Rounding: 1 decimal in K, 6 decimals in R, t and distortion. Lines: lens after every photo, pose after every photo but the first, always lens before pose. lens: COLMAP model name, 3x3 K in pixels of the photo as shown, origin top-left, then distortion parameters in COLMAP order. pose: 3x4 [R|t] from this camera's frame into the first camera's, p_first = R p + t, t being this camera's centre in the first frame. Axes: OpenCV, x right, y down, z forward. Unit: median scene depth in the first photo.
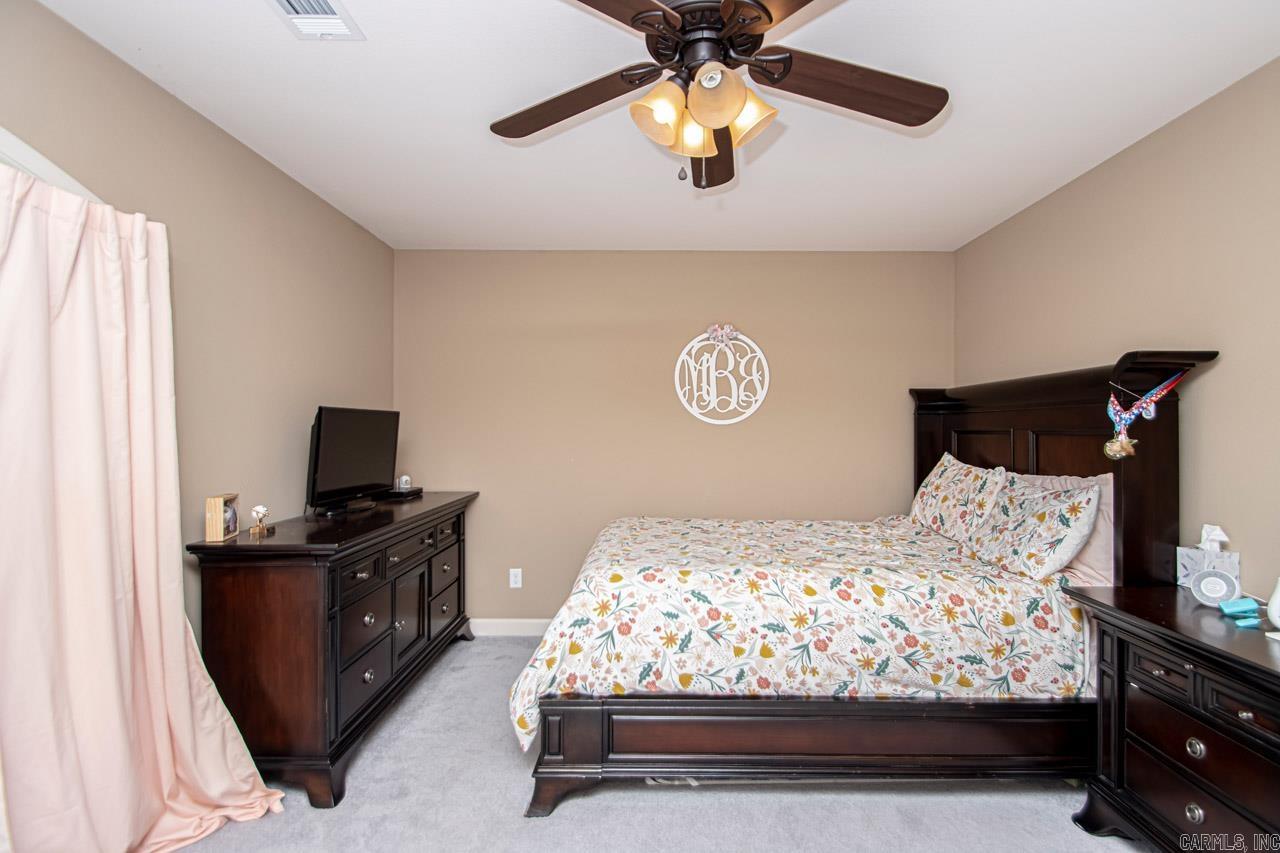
lens RADIAL K [[602.9, 0, 641.2], [0, 602.9, 433.6], [0, 0, 1]] dist [0.014508, -0.016804]
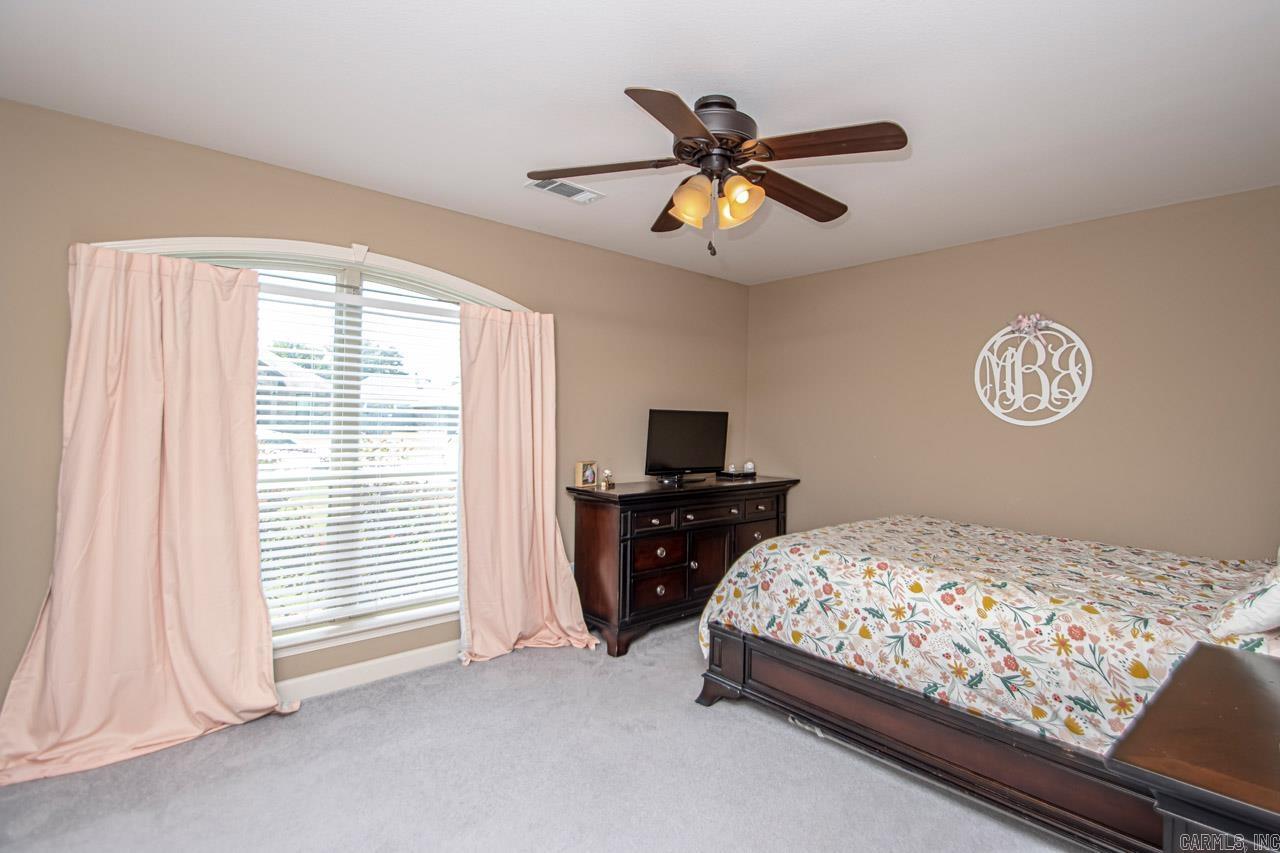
lens RADIAL K [[602.9, 0, 644.1], [0, 602.9, 421.8], [0, 0, 1]] dist [0.014508, -0.016804]
pose [[0.669905, 0.011684, -0.742355, 0.746842], [-0.022545, 0.999735, -0.004610, -0.007389], [0.742104, 0.019824, 0.669991, -0.039630]]
